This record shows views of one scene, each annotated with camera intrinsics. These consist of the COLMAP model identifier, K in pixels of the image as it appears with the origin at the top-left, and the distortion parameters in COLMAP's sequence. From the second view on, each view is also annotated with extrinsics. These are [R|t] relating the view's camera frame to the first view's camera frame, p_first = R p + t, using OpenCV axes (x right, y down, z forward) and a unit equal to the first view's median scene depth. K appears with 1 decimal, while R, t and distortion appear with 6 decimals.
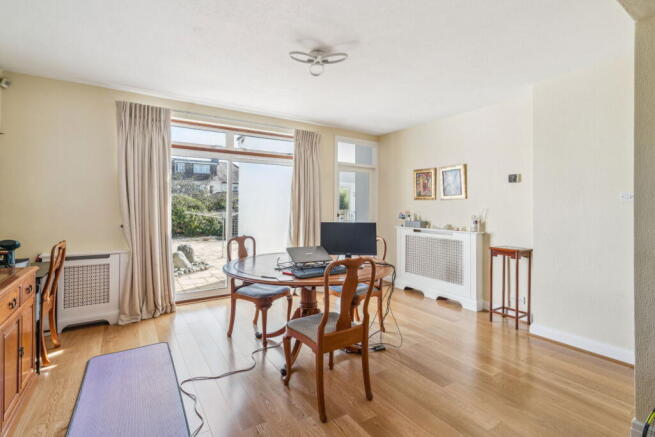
lens RADIAL K [[309.9, 0, 319.3], [0, 309.9, 213.0], [0, 0, 1]] dist [0.001209, 0.000595]
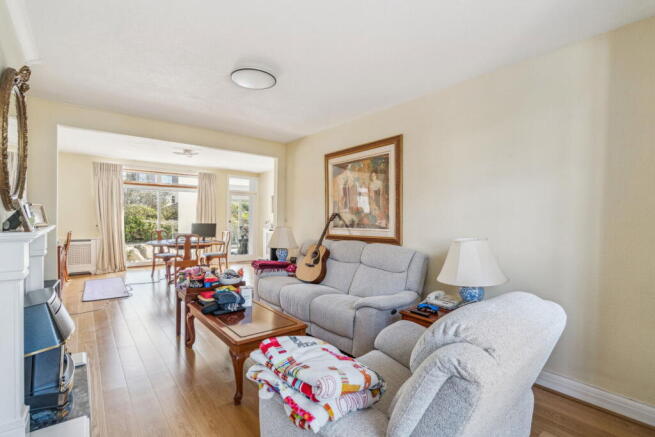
lens RADIAL K [[314.4, 0, 326.3], [0, 314.4, 228.2], [0, 0, 1]] dist [0.000542, 0.000338]
pose [[0.994954, -0.003339, 0.100278, 0.574010], [0.001436, 0.999818, 0.019046, 0.018752], [-0.100323, -0.018806, 0.994777, -1.060370]]
